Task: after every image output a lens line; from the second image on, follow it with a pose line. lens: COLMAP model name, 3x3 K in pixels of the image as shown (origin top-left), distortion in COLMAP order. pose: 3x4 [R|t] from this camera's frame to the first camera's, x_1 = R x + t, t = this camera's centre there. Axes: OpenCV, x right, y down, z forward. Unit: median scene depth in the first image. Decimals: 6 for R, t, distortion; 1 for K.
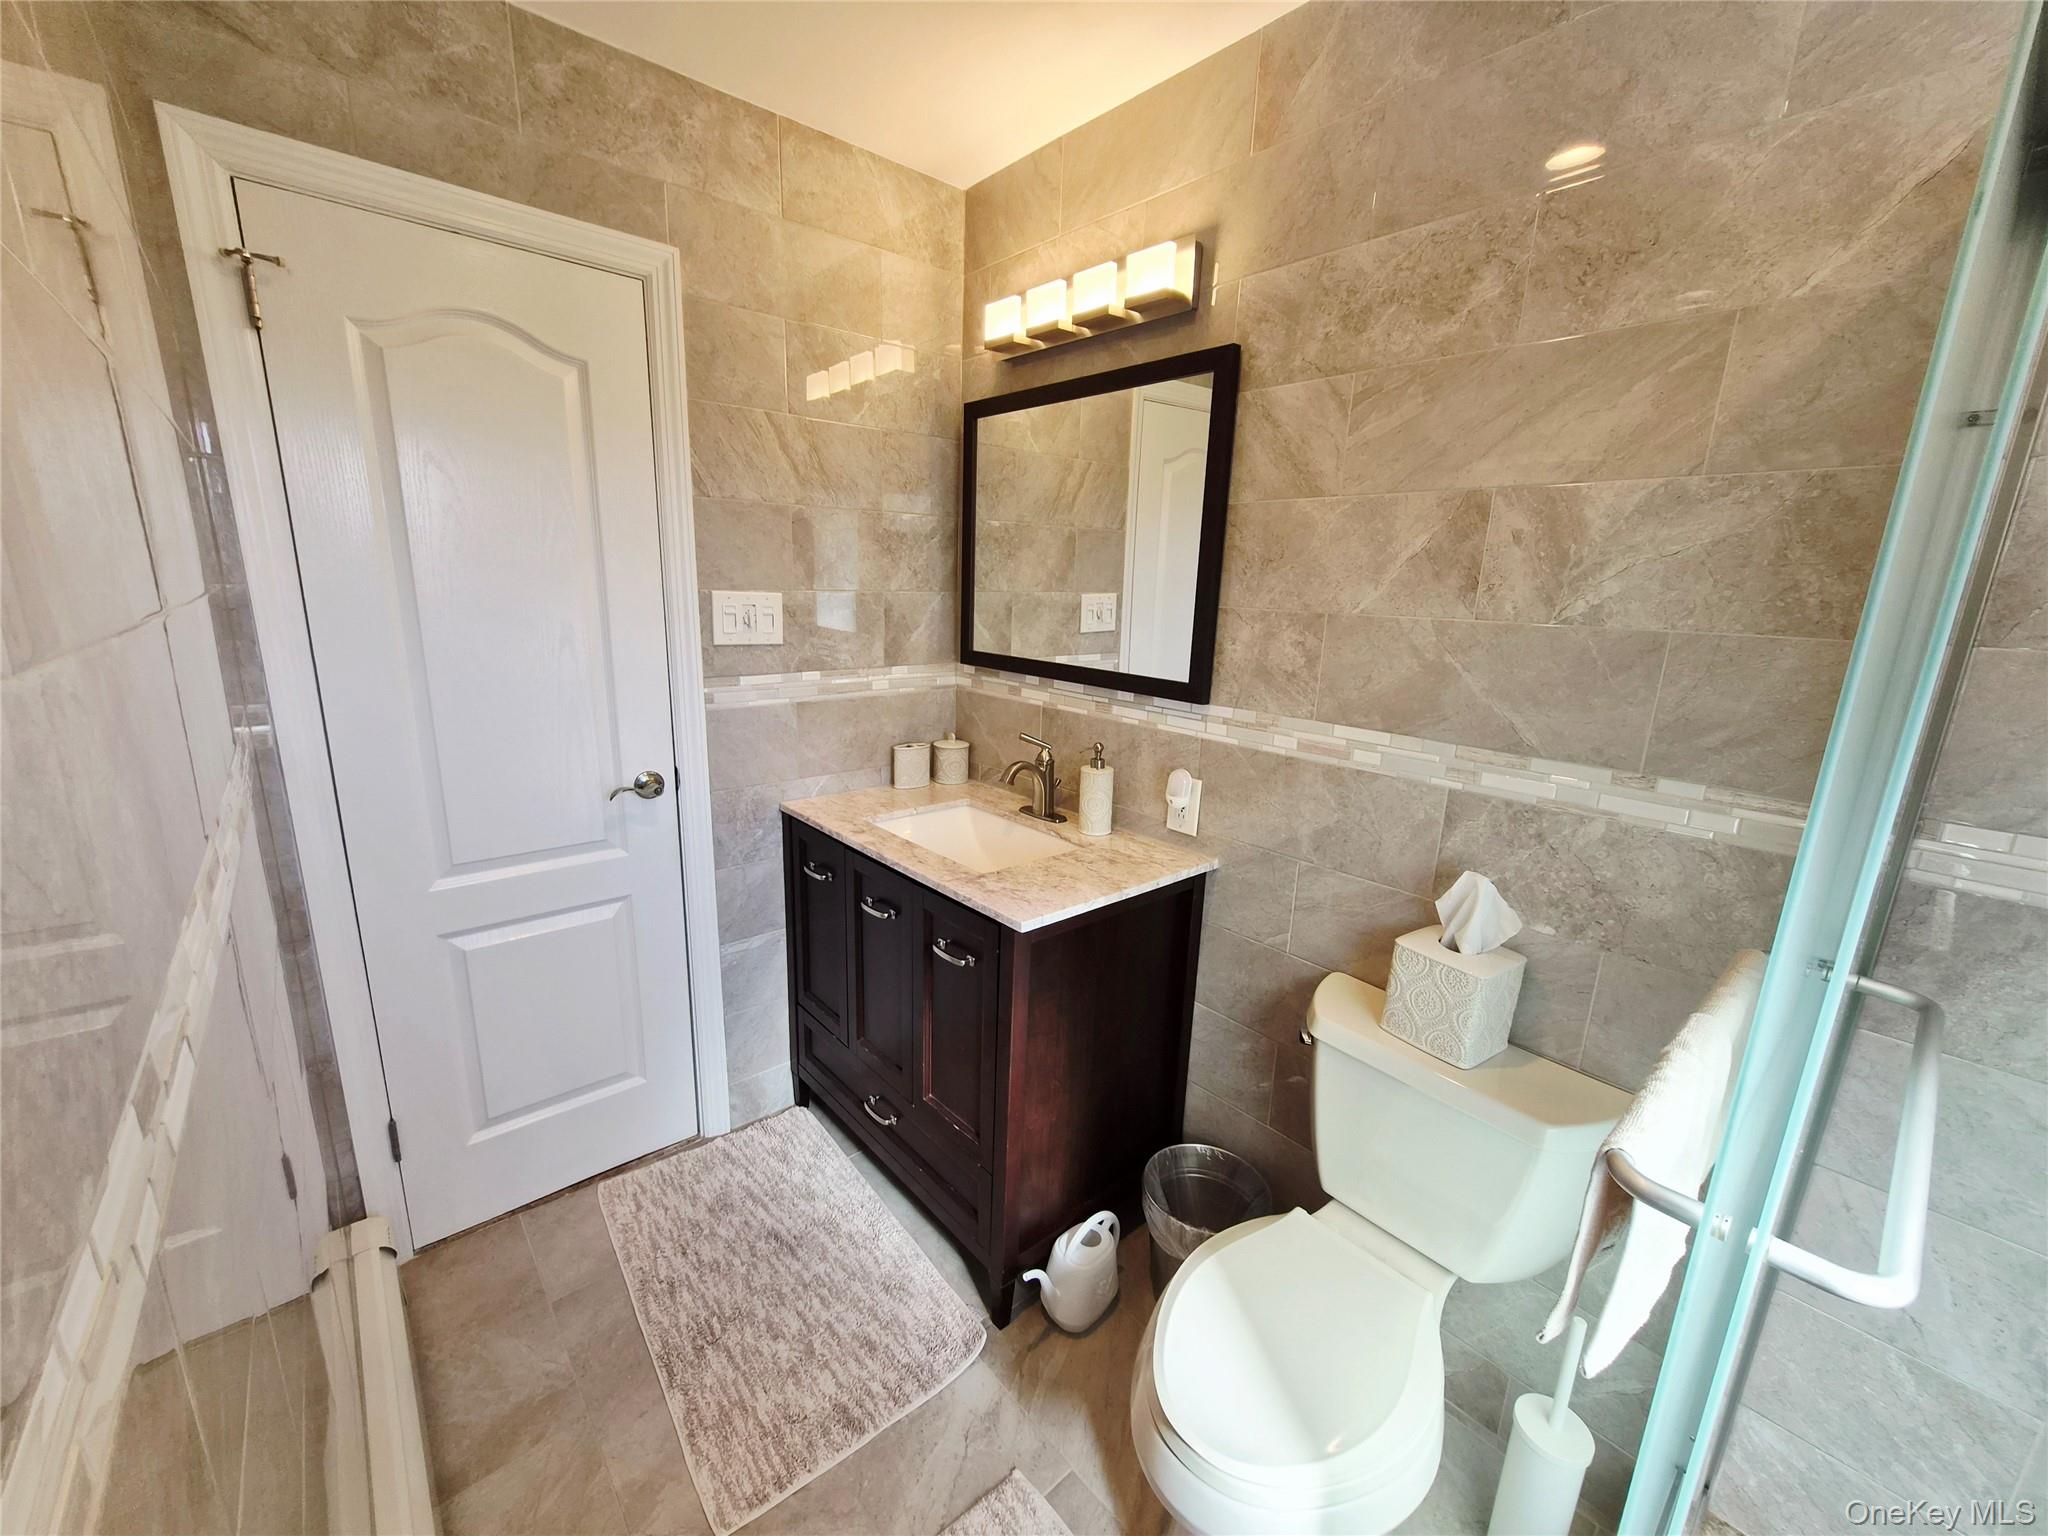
lens RADIAL K [[811.8, 0, 1017.6], [0, 811.8, 776.8], [0, 0, 1]] dist [-0.001574, 0.001049]
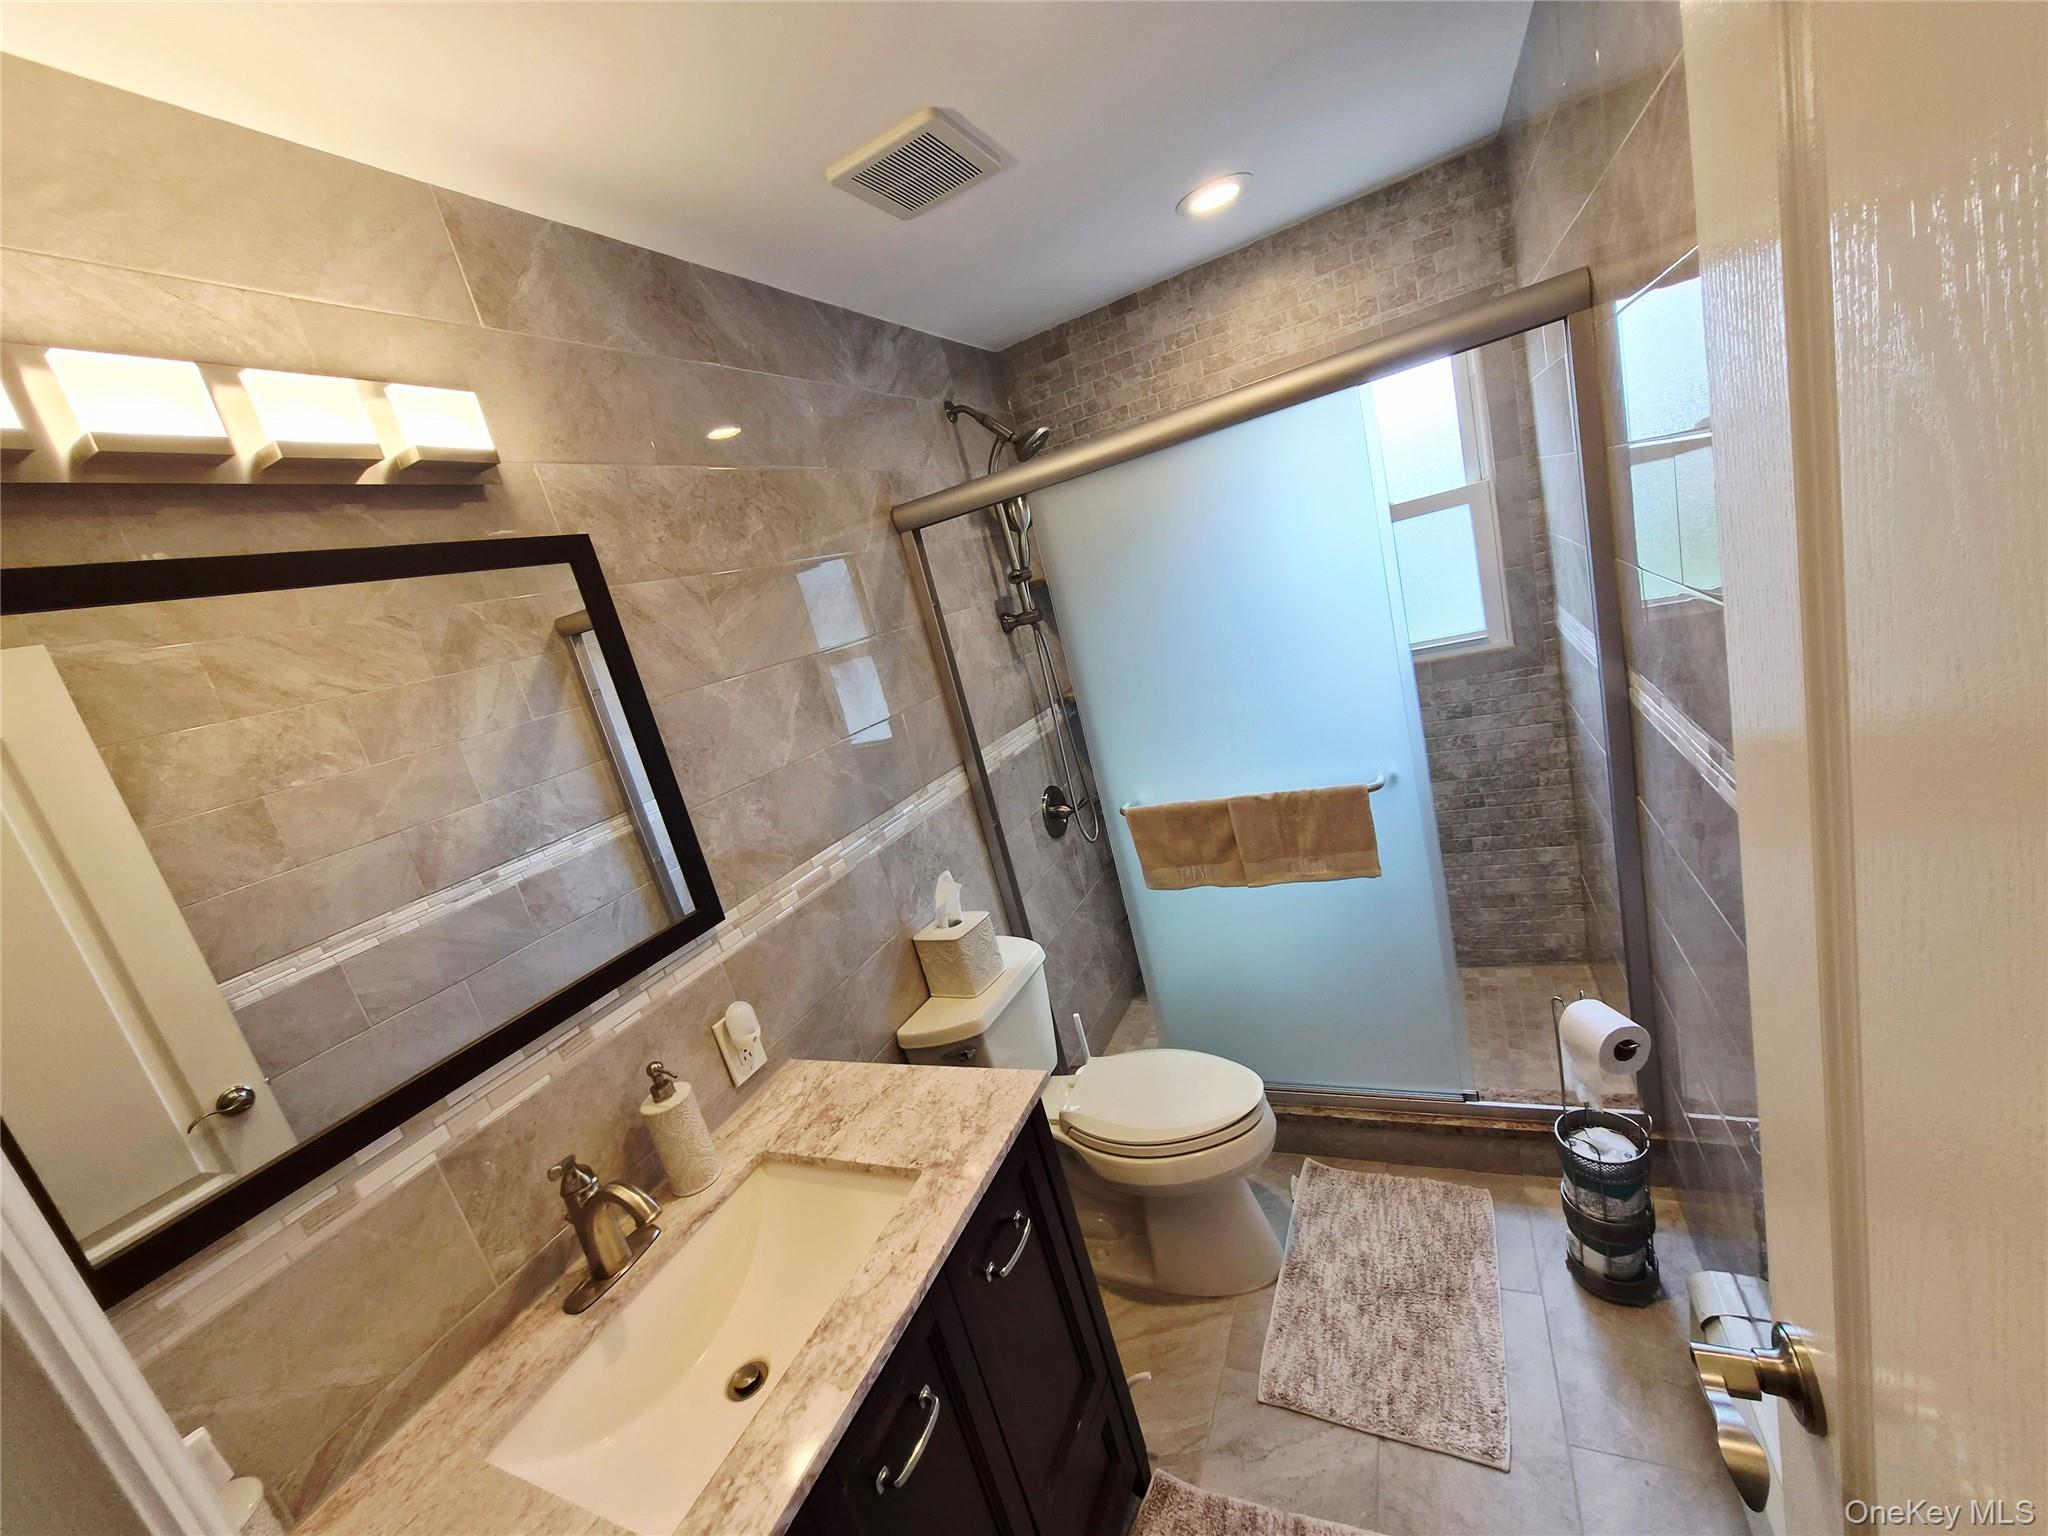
lens RADIAL K [[806.2, 0, 1013.2], [0, 806.2, 772.0], [0, 0, 1]] dist [-0.001304, 0.000589]
pose [[-0.397956, -0.138743, 0.906853, -0.688406], [0.440335, 0.838302, 0.321488, -0.381540], [-0.804821, 0.527257, -0.272514, 0.957249]]
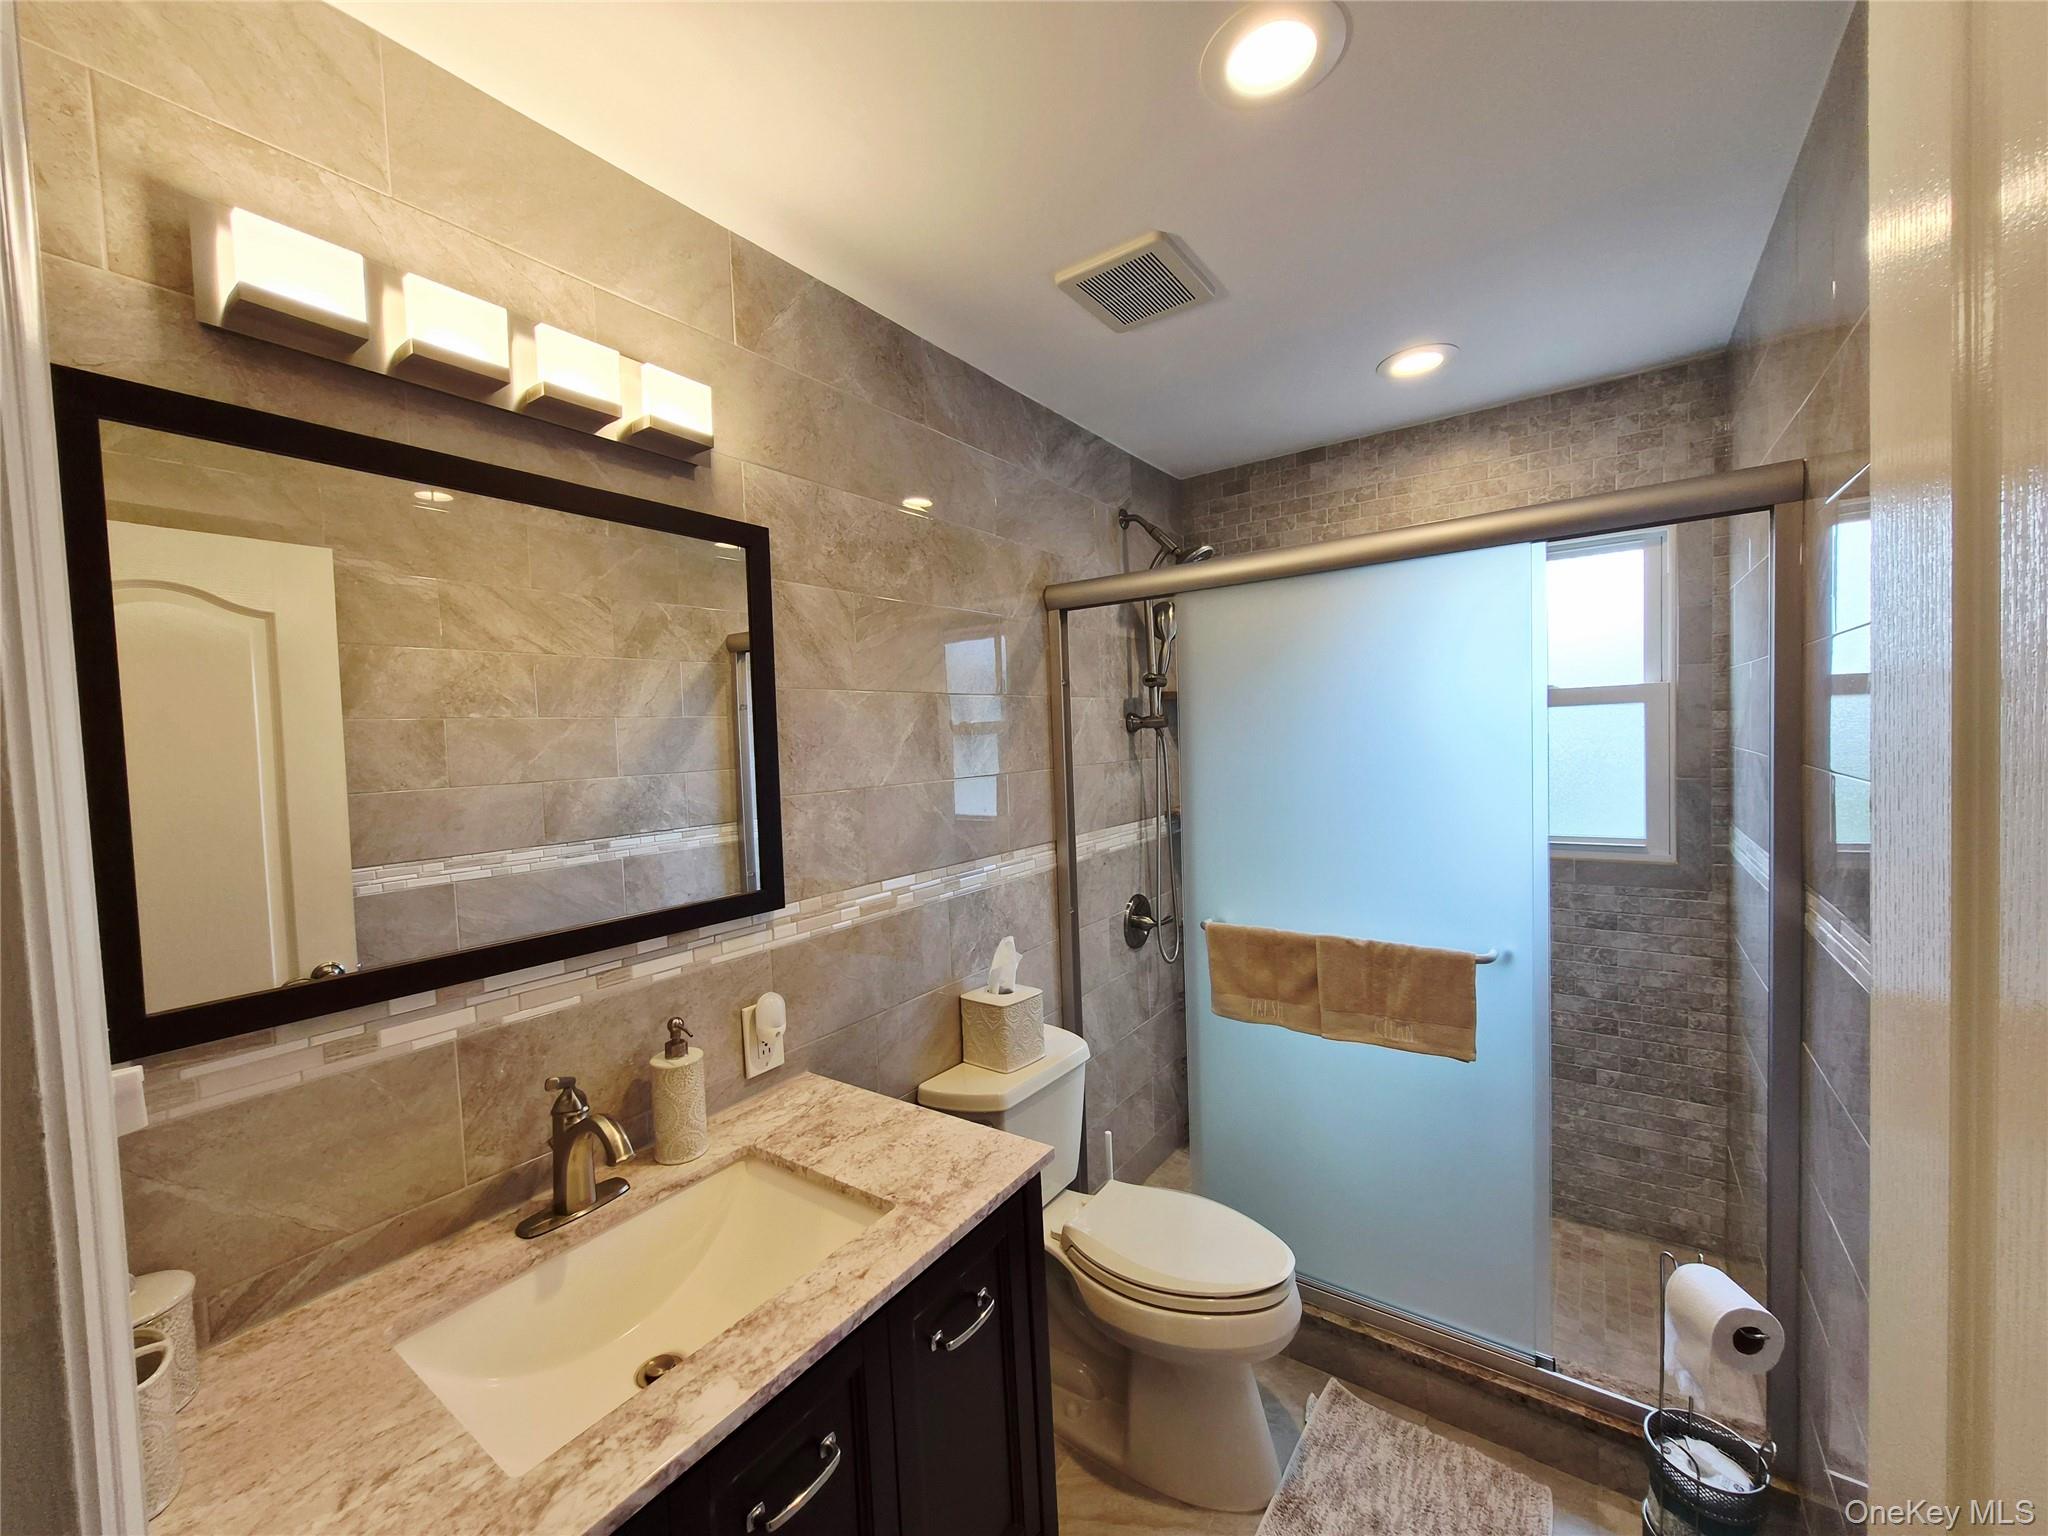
lens RADIAL K [[803.2, 0, 1013.9], [0, 803.2, 772.1], [0, 0, 1]] dist [-0.001542, 0.000514]
pose [[-0.237272, -0.068303, 0.969039, -0.702165], [0.257647, 0.957377, 0.130566, -0.295232], [-0.936654, 0.280650, -0.209560, 0.961413]]
